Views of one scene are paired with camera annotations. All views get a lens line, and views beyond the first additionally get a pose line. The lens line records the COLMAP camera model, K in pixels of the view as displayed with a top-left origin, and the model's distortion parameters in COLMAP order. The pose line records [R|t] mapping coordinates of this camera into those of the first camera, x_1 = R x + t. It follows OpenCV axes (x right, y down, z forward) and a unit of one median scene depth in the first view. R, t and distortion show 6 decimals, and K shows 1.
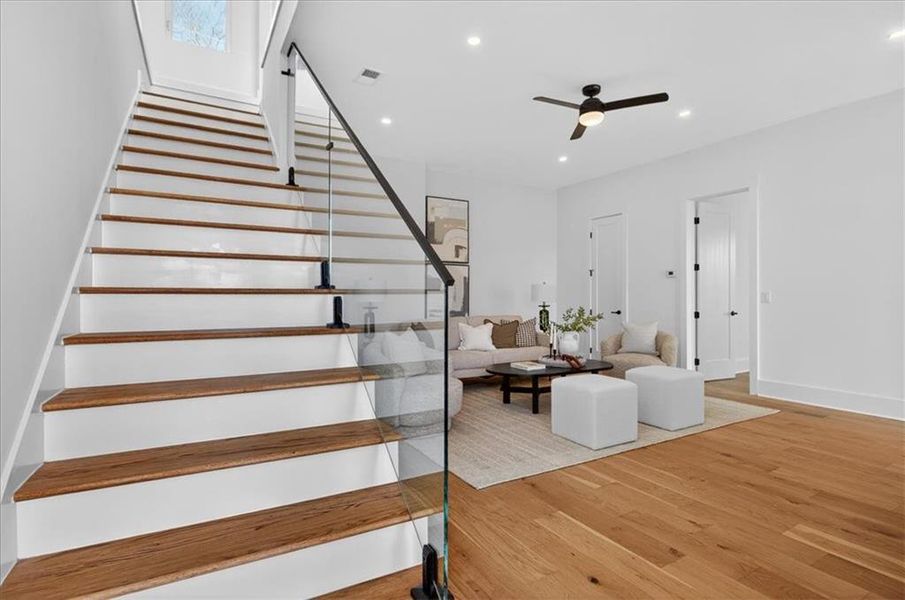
lens RADIAL K [[452.9, 0, 450.8], [0, 452.9, 295.3], [0, 0, 1]] dist [0.000164, -0.000582]
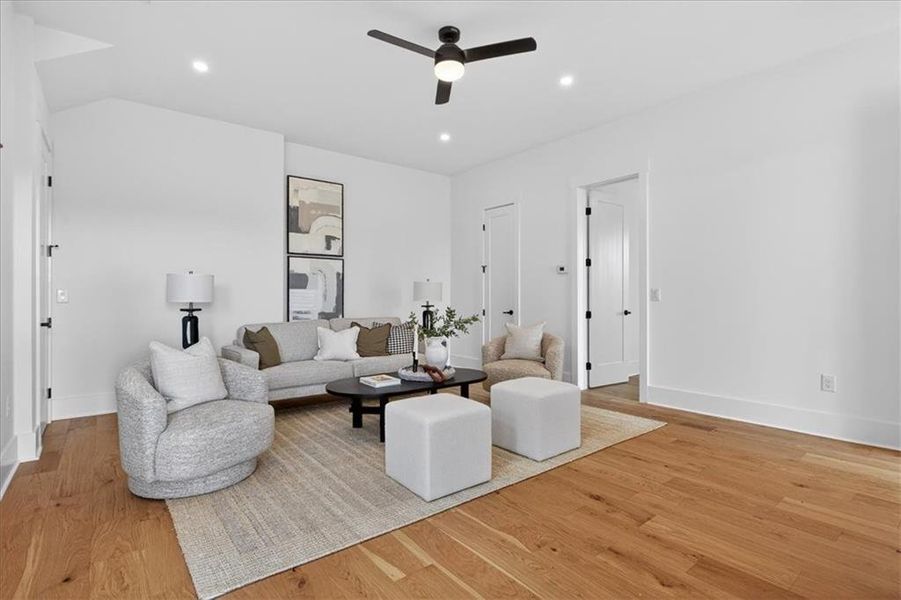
lens RADIAL K [[446.4, 0, 450.5], [0, 446.4, 300.0], [0, 0, 1]] dist [-0.002115, -0.000023]
pose [[0.988728, -0.003845, 0.149675, 0.156837], [0.002228, 0.999937, 0.010967, 0.003790], [-0.149708, -0.010510, 0.988674, 0.178809]]
